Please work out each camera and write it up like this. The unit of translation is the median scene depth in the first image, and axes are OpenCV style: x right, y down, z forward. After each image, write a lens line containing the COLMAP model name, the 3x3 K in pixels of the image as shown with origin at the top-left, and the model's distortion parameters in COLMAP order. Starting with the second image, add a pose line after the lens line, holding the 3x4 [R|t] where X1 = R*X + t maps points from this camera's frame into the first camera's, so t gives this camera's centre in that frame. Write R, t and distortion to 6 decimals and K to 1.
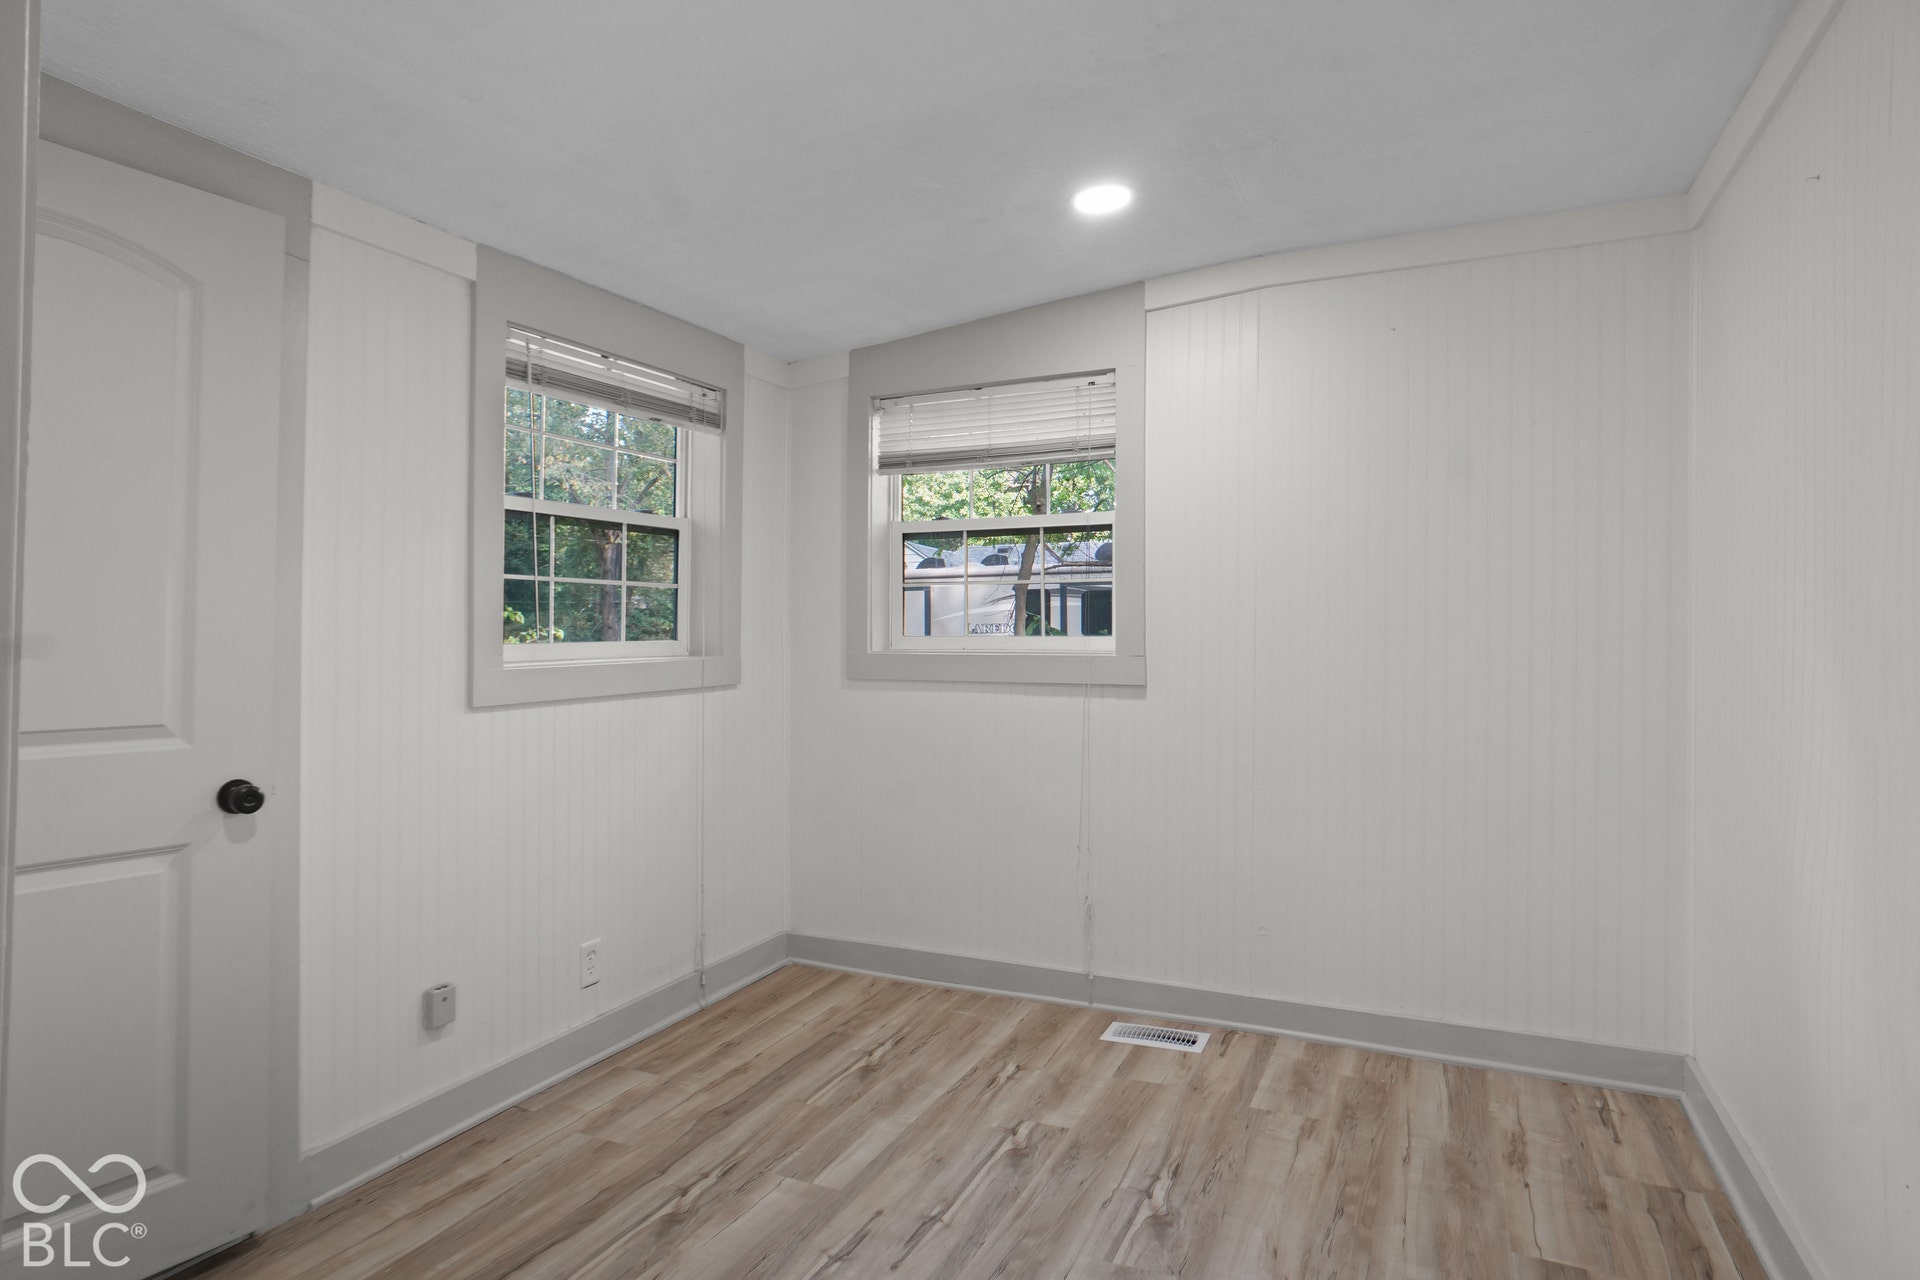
lens RADIAL K [[1034.5, 0, 972.7], [0, 1034.5, 633.1], [0, 0, 1]] dist [-0.025860, 0.021985]
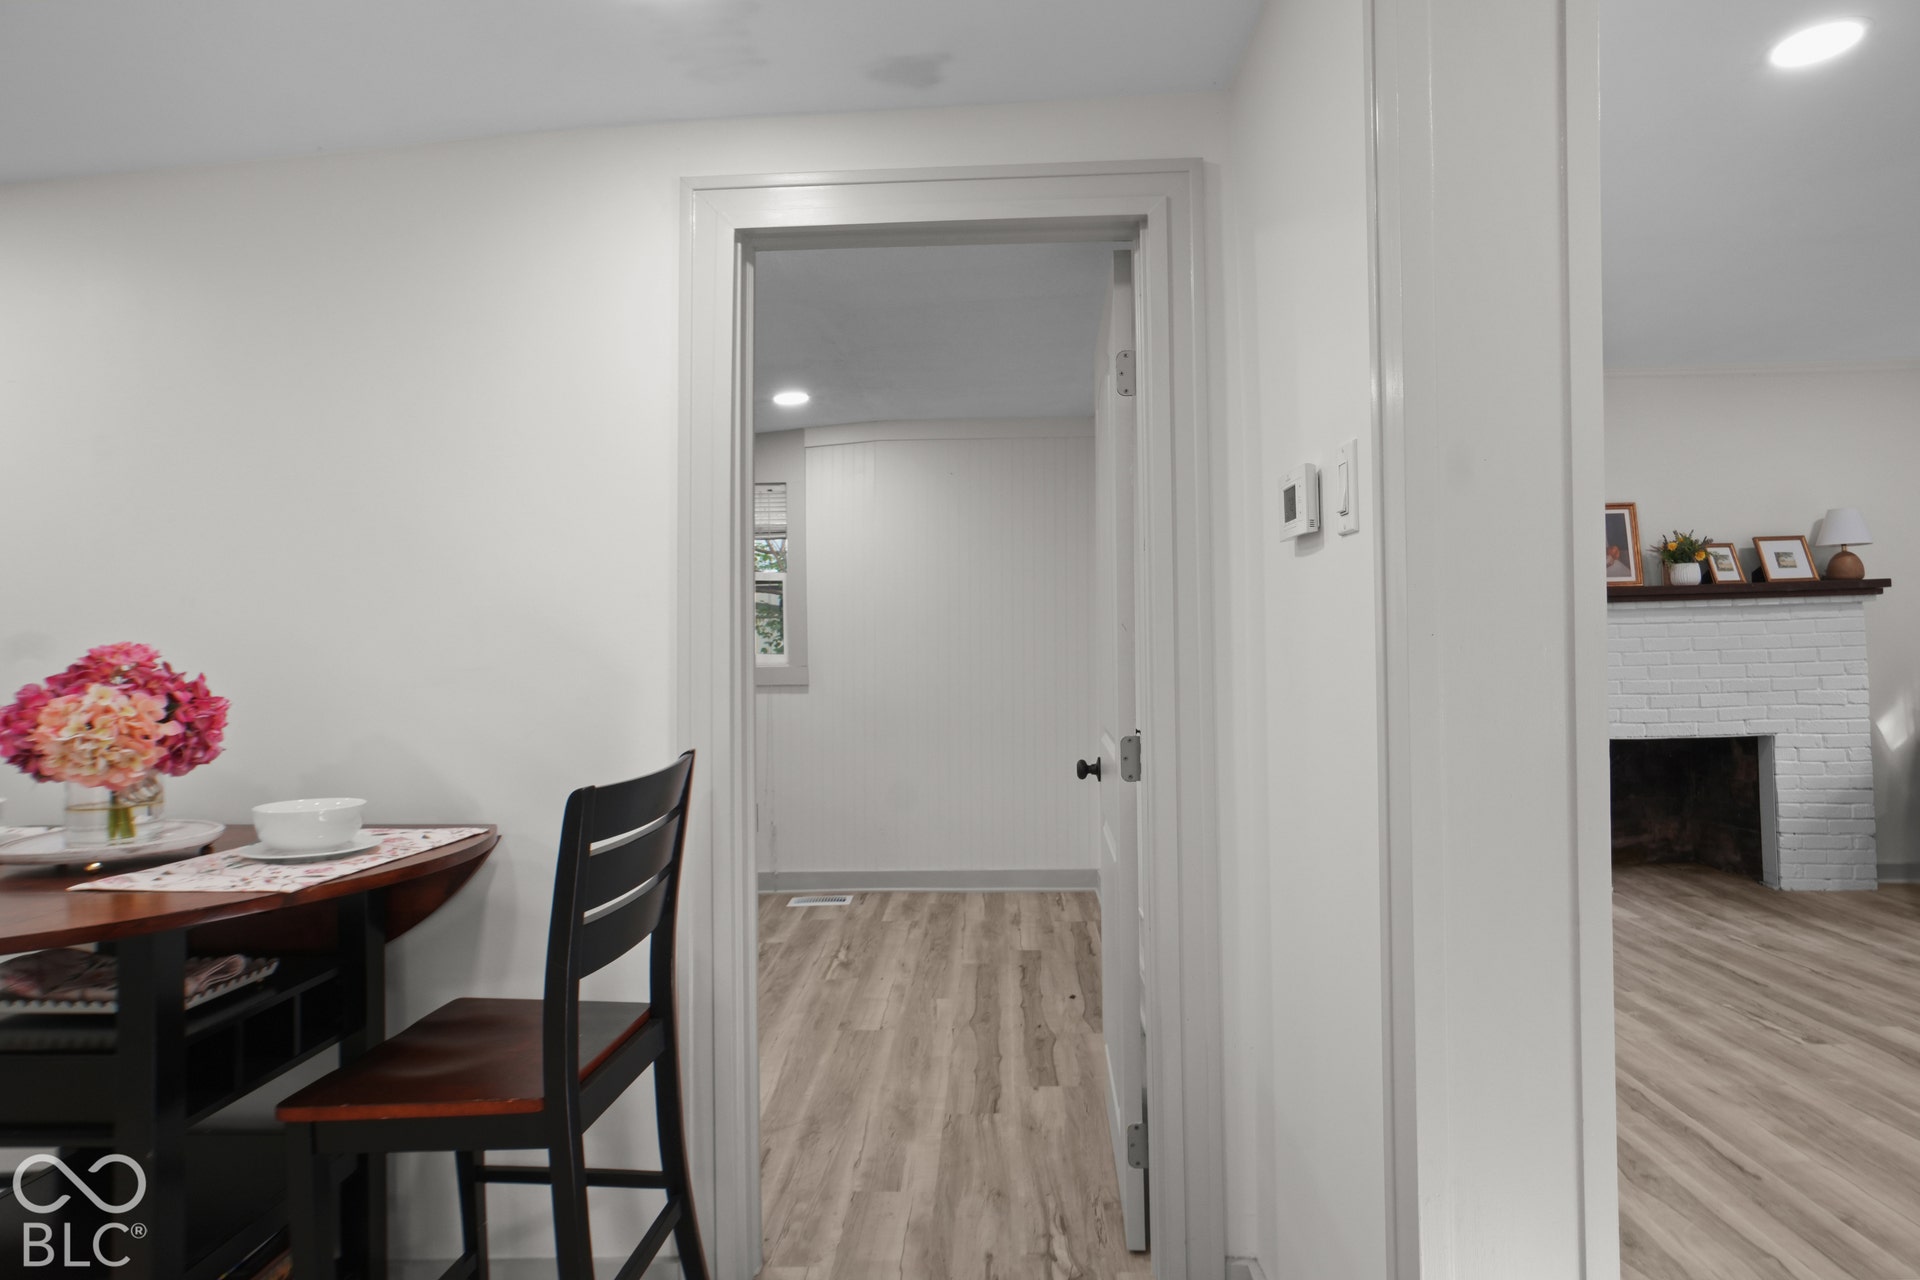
lens RADIAL K [[1034.5, 0, 972.7], [0, 1034.5, 633.1], [0, 0, 1]] dist [-0.025860, 0.021985]
pose [[0.918379, -0.012511, 0.395505, -0.279436], [0.011406, 0.999922, 0.005144, -0.041806], [-0.395538, -0.000213, 0.918449, -0.684240]]
